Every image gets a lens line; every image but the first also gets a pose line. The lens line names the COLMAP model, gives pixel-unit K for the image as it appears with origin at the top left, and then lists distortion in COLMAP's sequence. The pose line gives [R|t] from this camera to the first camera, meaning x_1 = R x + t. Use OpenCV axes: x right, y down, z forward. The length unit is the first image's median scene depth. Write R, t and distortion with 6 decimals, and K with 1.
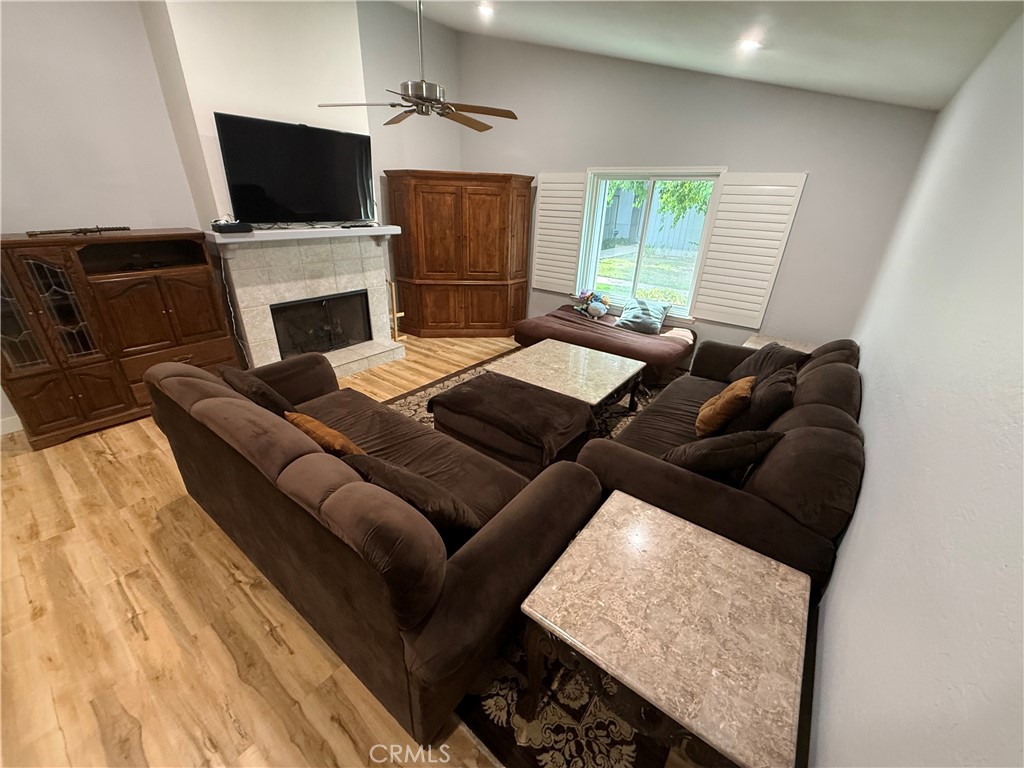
lens RADIAL K [[406.0, 0, 507.0], [0, 406.0, 385.8], [0, 0, 1]] dist [-0.000668, 0.000340]
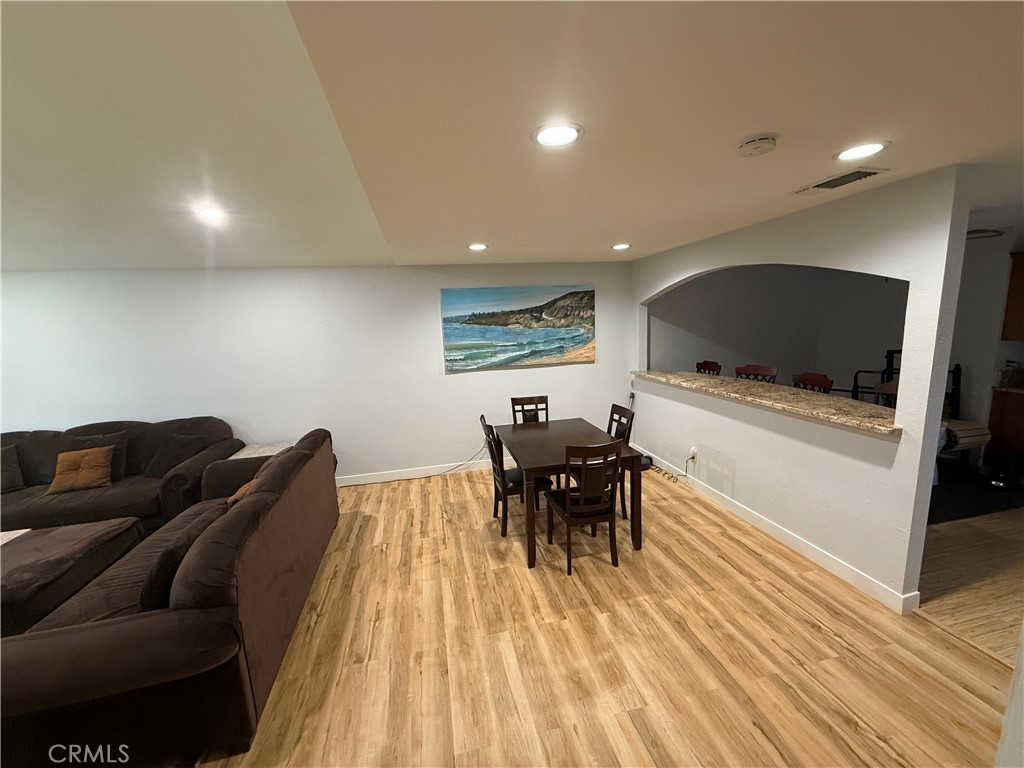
lens RADIAL K [[406.0, 0, 515.7], [0, 406.0, 387.2], [0, 0, 1]] dist [-0.000668, 0.000340]
pose [[-0.773899, -0.101548, 0.625115, -0.805429], [0.285243, 0.825383, 0.487215, -0.240337], [-0.565435, 0.555365, -0.609797, 0.441884]]
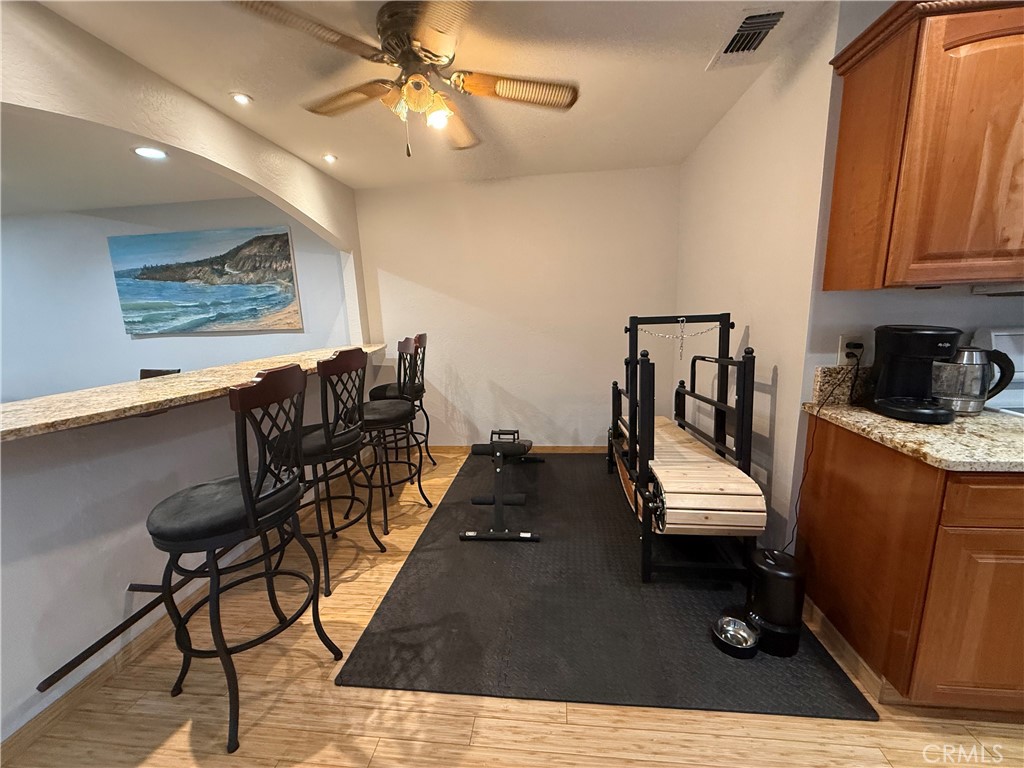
lens RADIAL K [[406.0, 0, 511.3], [0, 406.0, 386.4], [0, 0, 1]] dist [-0.000668, 0.000340]
pose [[-0.524206, -0.169296, 0.834594, -1.205377], [0.376887, 0.832715, 0.405637, 0.211962], [-0.763652, 0.527185, -0.372709, -0.333357]]
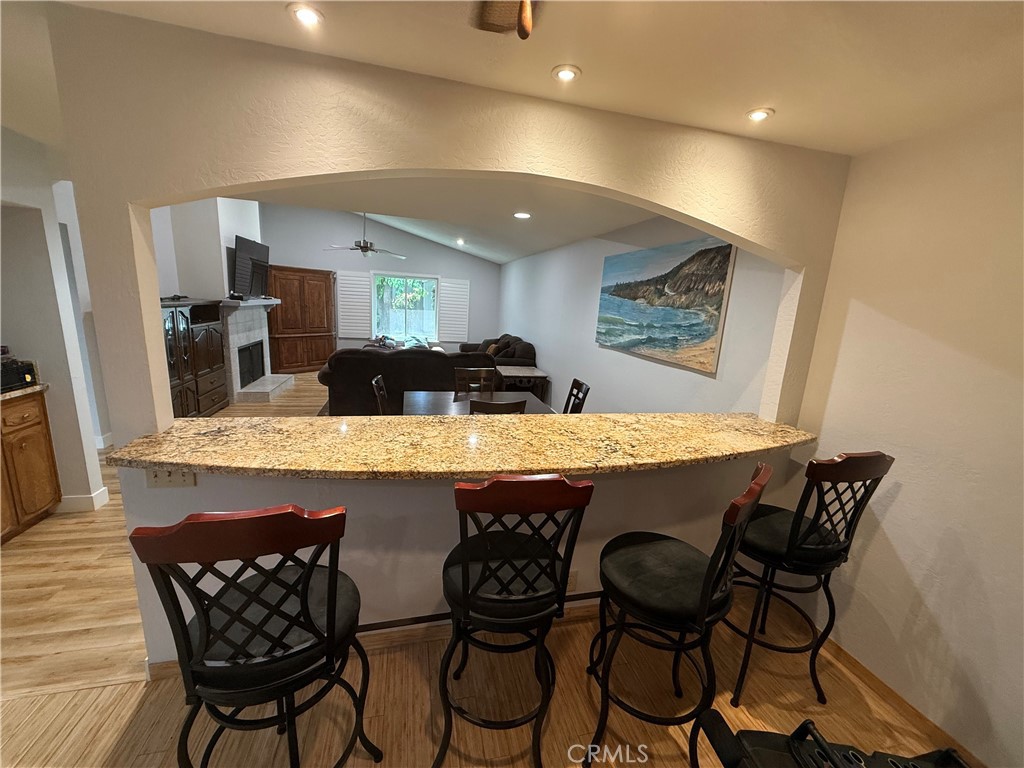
lens RADIAL K [[406.0, 0, 510.2], [0, 406.0, 386.8], [0, 0, 1]] dist [-0.000668, 0.000340]
pose [[0.623382, -0.157688, 0.765852, -0.935133], [0.292251, 0.955456, -0.041156, 0.243795], [-0.725248, 0.249477, 0.641698, -0.539071]]
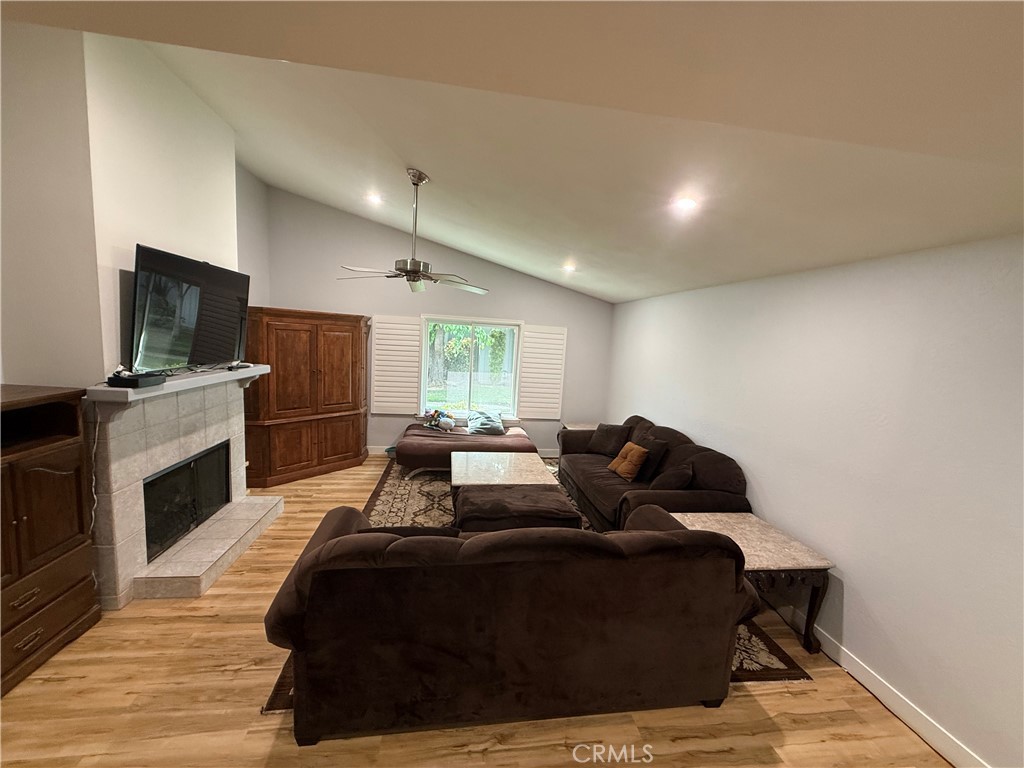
lens RADIAL K [[406.0, 0, 511.2], [0, 406.0, 385.3], [0, 0, 1]] dist [-0.000668, 0.000340]
pose [[0.701332, -0.076625, 0.708705, -0.517308], [0.268056, 0.949583, -0.162599, -0.056746], [-0.660514, 0.304008, 0.686513, 0.036711]]
